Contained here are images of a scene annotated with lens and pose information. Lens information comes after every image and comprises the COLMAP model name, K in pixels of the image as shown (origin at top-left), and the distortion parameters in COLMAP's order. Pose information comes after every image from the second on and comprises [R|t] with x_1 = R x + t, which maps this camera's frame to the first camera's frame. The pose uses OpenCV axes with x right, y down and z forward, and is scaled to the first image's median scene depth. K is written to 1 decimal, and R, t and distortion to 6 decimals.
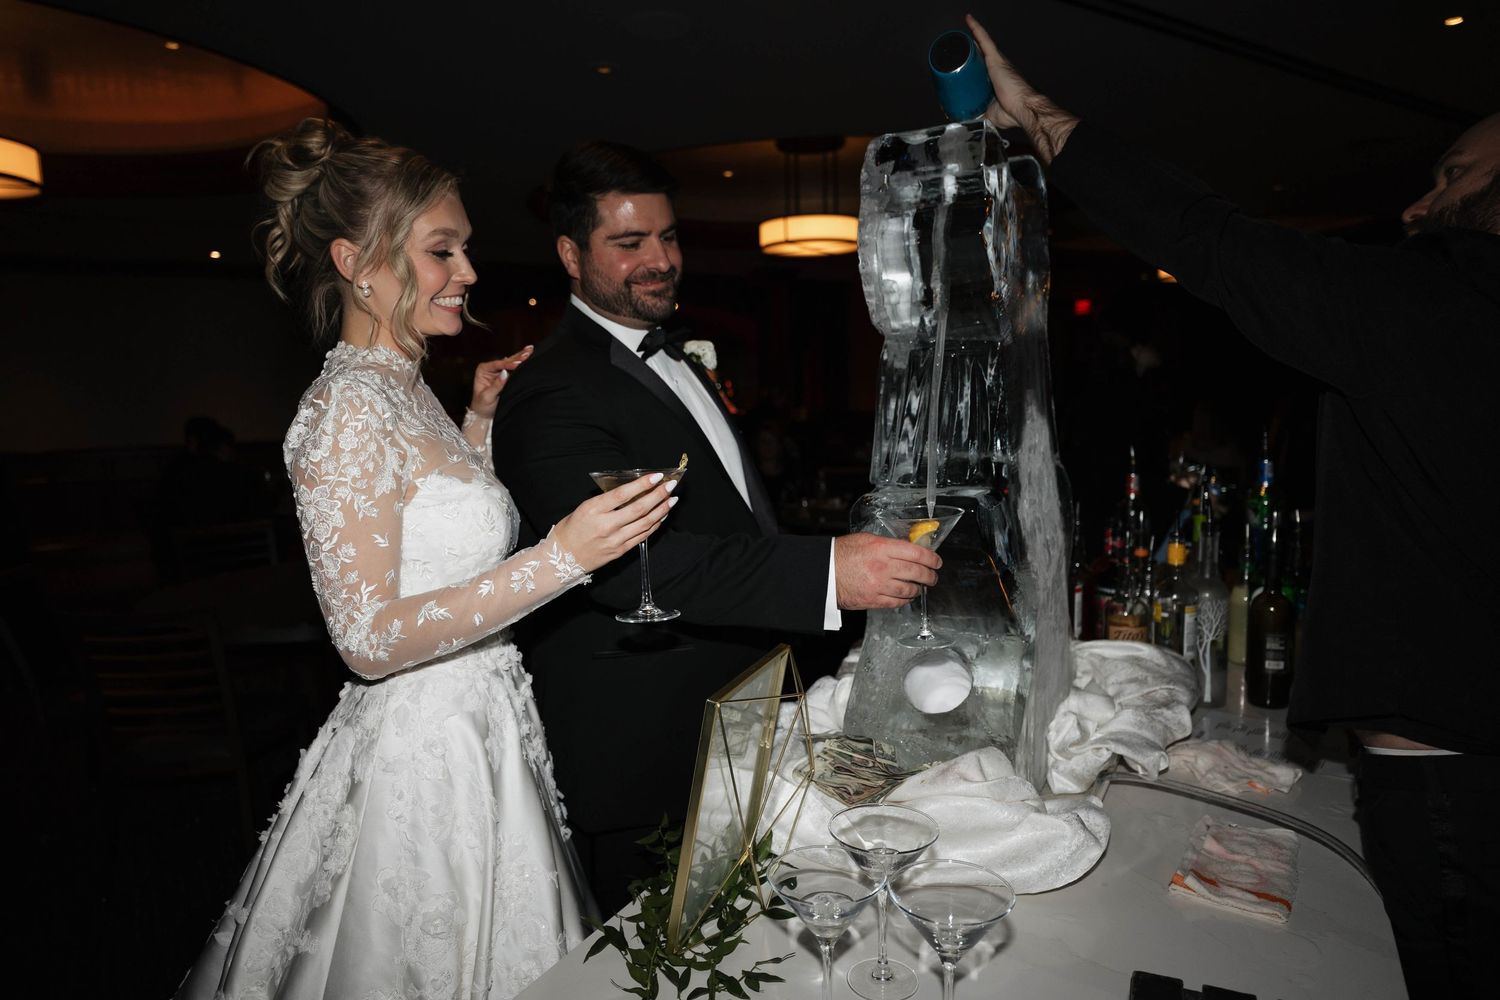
lens RADIAL K [[957.0, 0, 750.0], [0, 957.0, 500.0], [0, 0, 1]] dist [-0.000983, 0.002863]
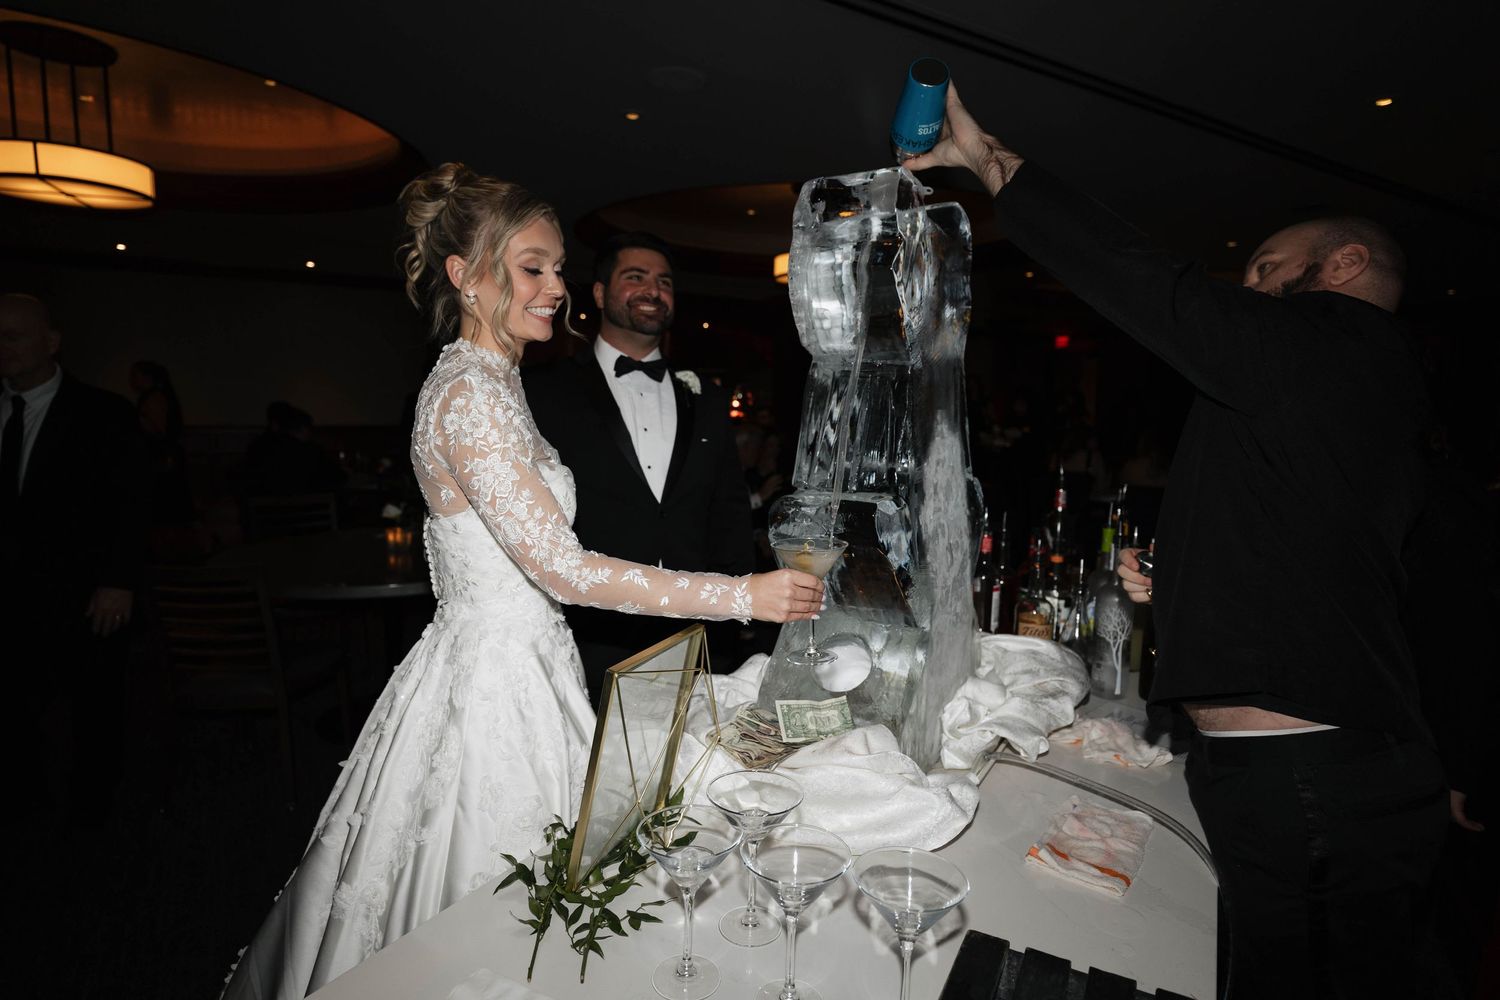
lens RADIAL K [[825.2, 0, 750.0], [0, 825.2, 500.0], [0, 0, 1]] dist [0.001961, -0.001252]
pose [[0.998480, 0.049165, -0.024918, 0.103156], [-0.049034, 0.998780, 0.005865, -0.004405], [0.025176, -0.004634, 0.999672, 0.021913]]
